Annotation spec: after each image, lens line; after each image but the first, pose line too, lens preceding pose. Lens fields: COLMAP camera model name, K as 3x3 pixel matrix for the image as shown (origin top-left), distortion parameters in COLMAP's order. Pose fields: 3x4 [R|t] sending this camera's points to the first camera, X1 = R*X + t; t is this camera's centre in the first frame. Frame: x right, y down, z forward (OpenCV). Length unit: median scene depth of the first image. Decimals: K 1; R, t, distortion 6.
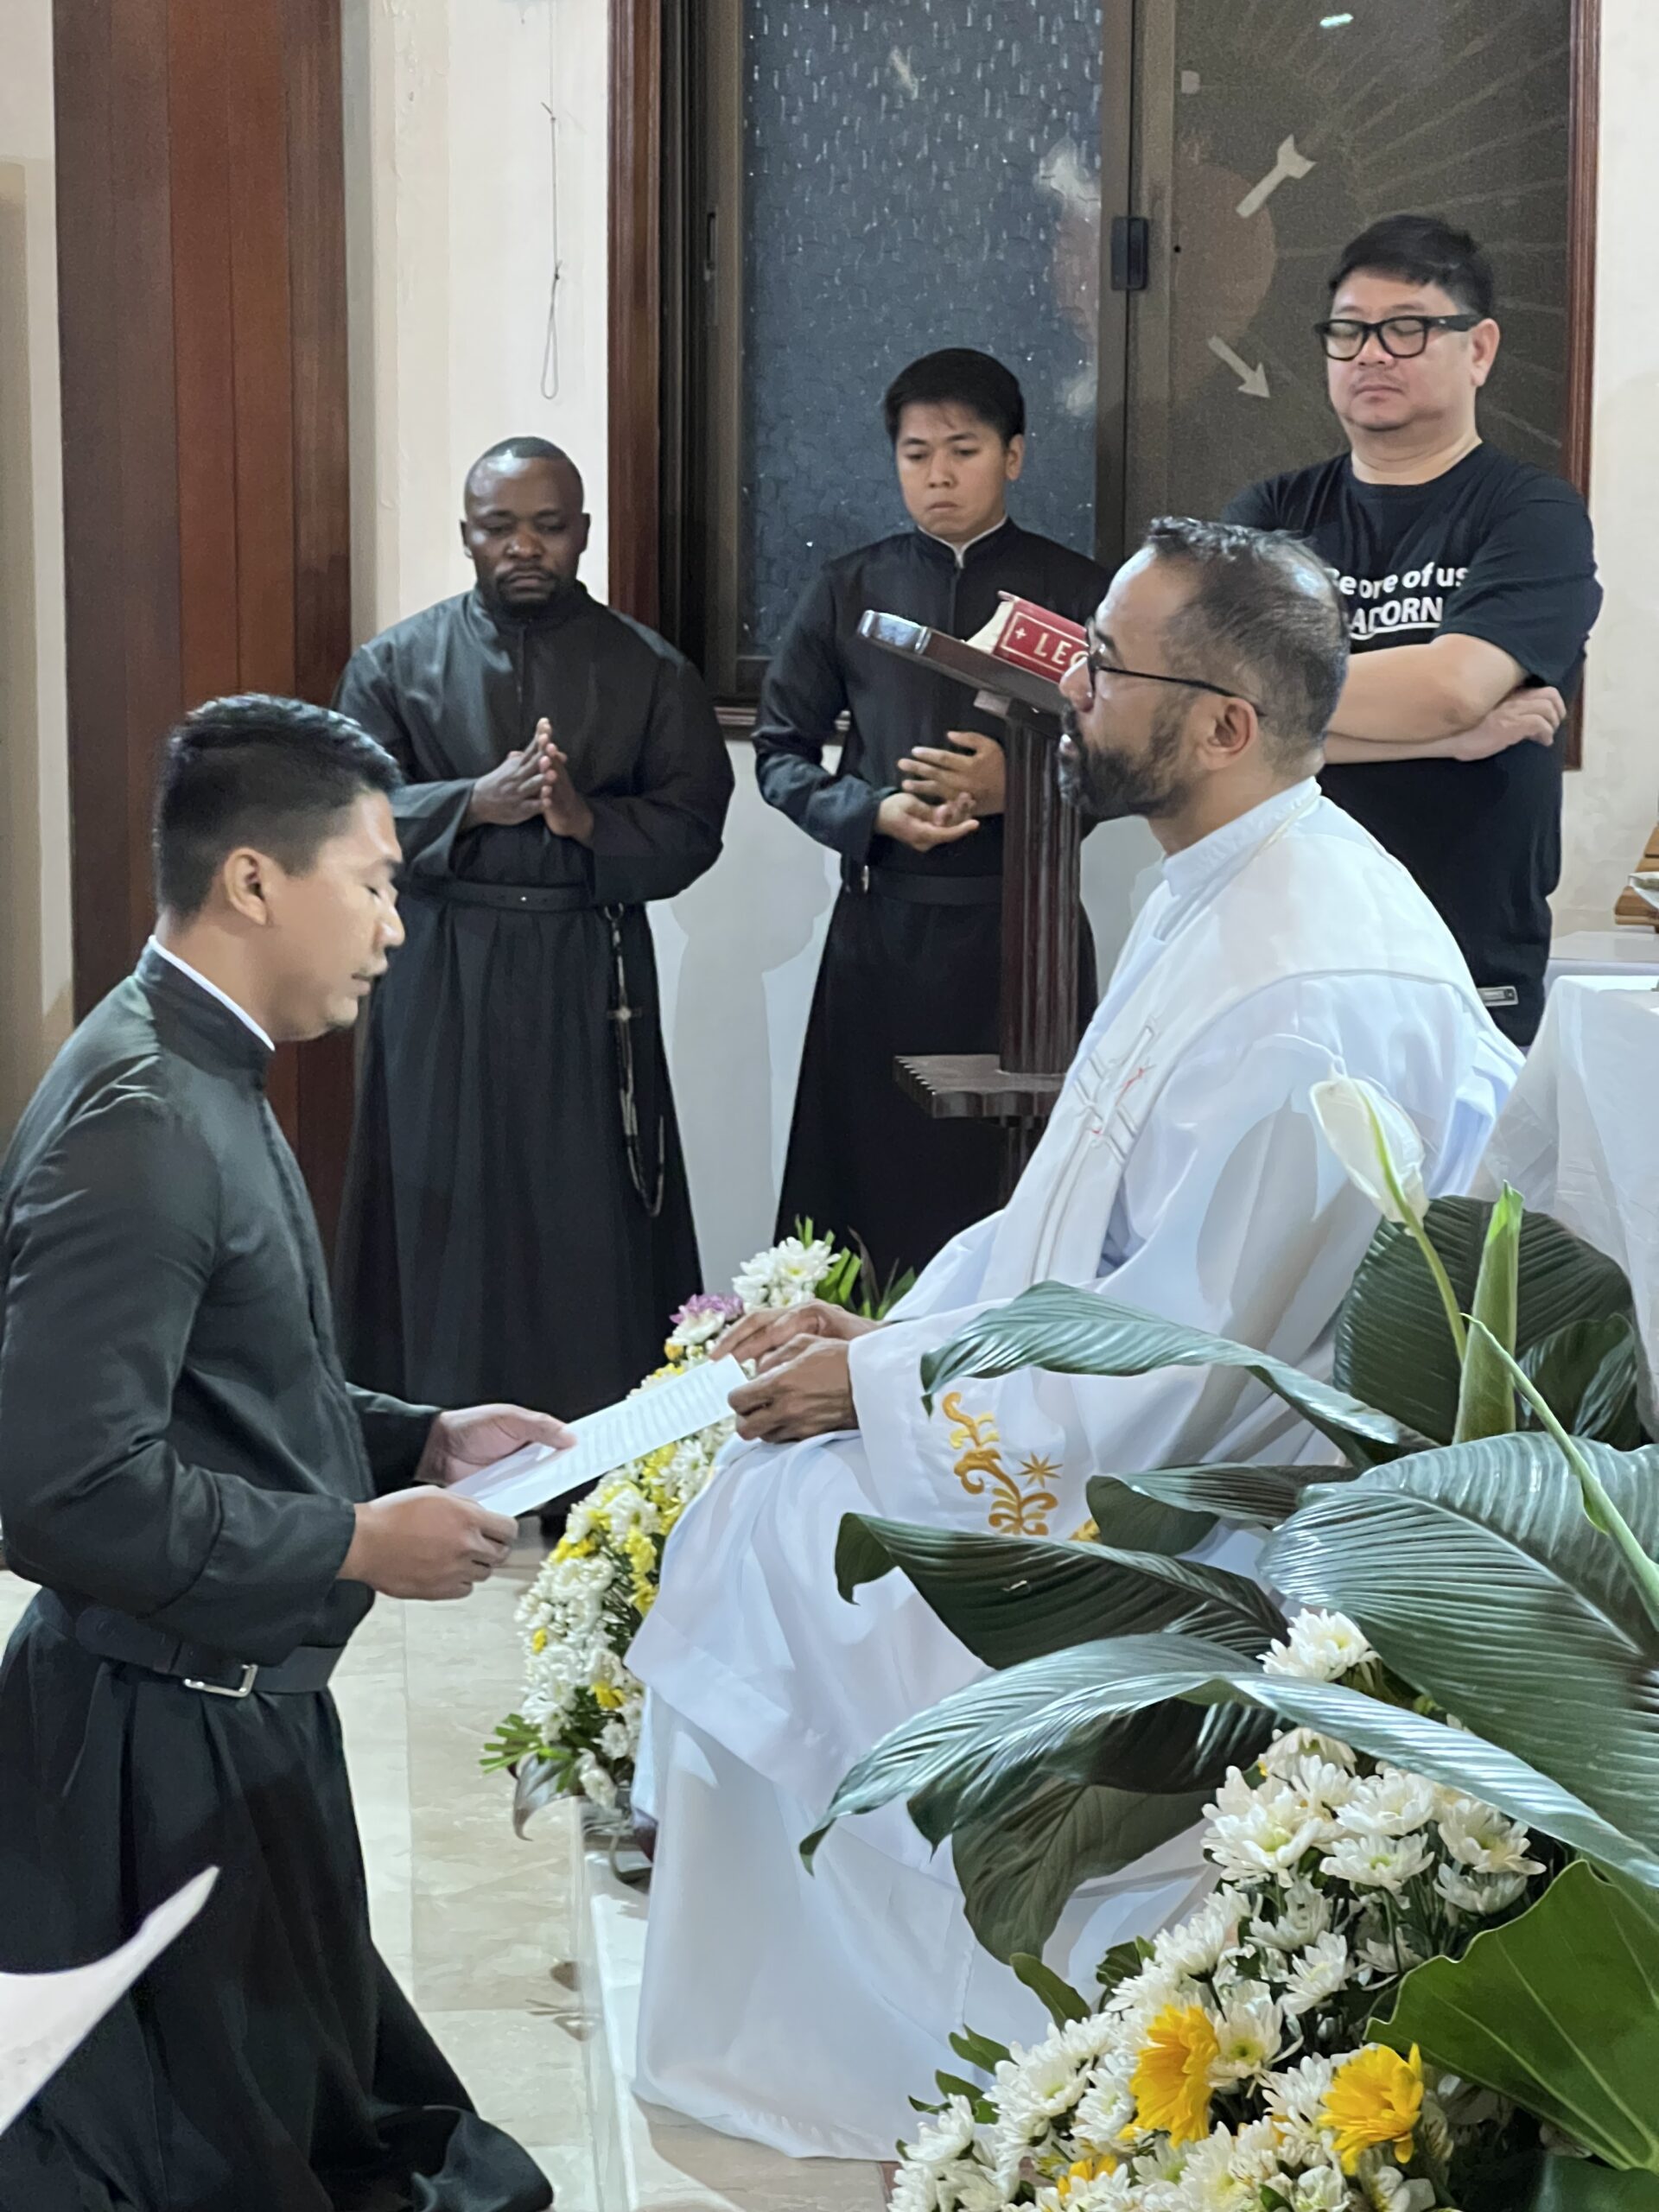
lens RADIAL K [[4980.7, 0, 829.5], [0, 4980.7, 1106.0], [0, 0, 1]] dist [0.081442, 0.430529]
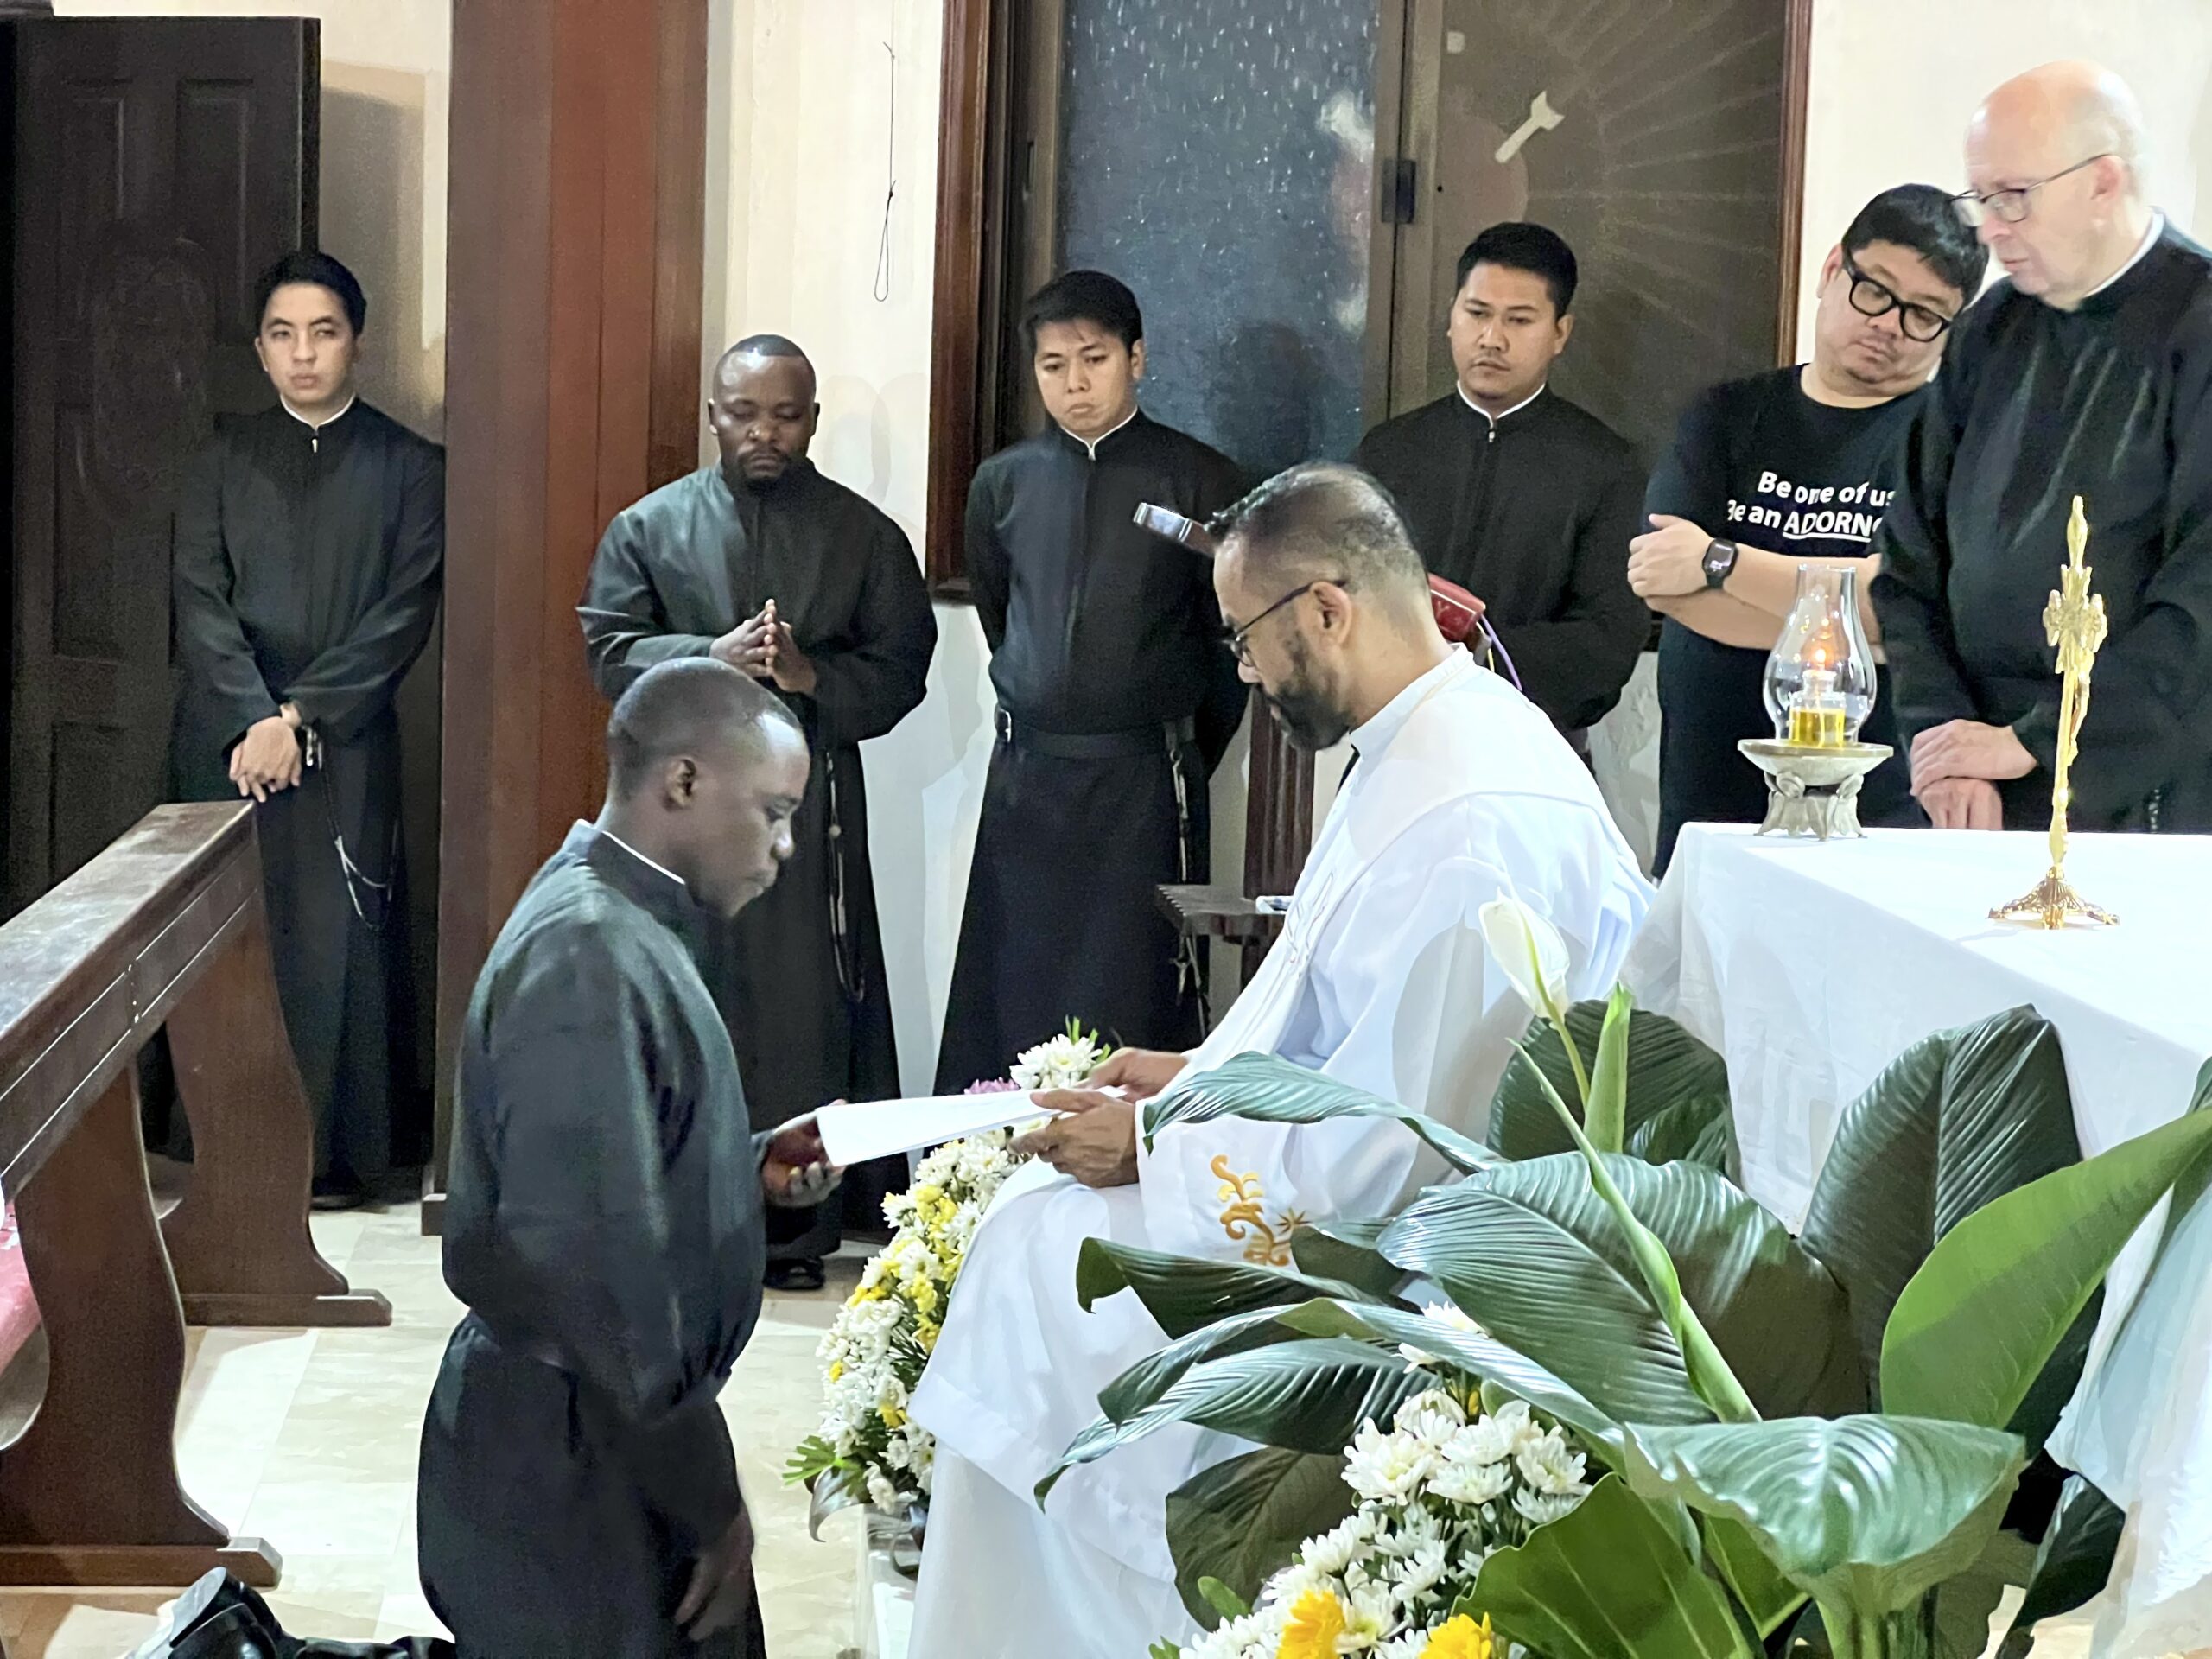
lens RADIAL K [[5020.1, 0, 1106.0], [0, 5020.1, 829.5], [0, 0, 1]] dist [-0.000943, -0.053422]
pose [[0.999530, 0.029005, -0.009931, 0.017016], [-0.029288, 0.999131, -0.029660, 0.016679], [0.009062, 0.029937, 0.999511, -0.235765]]
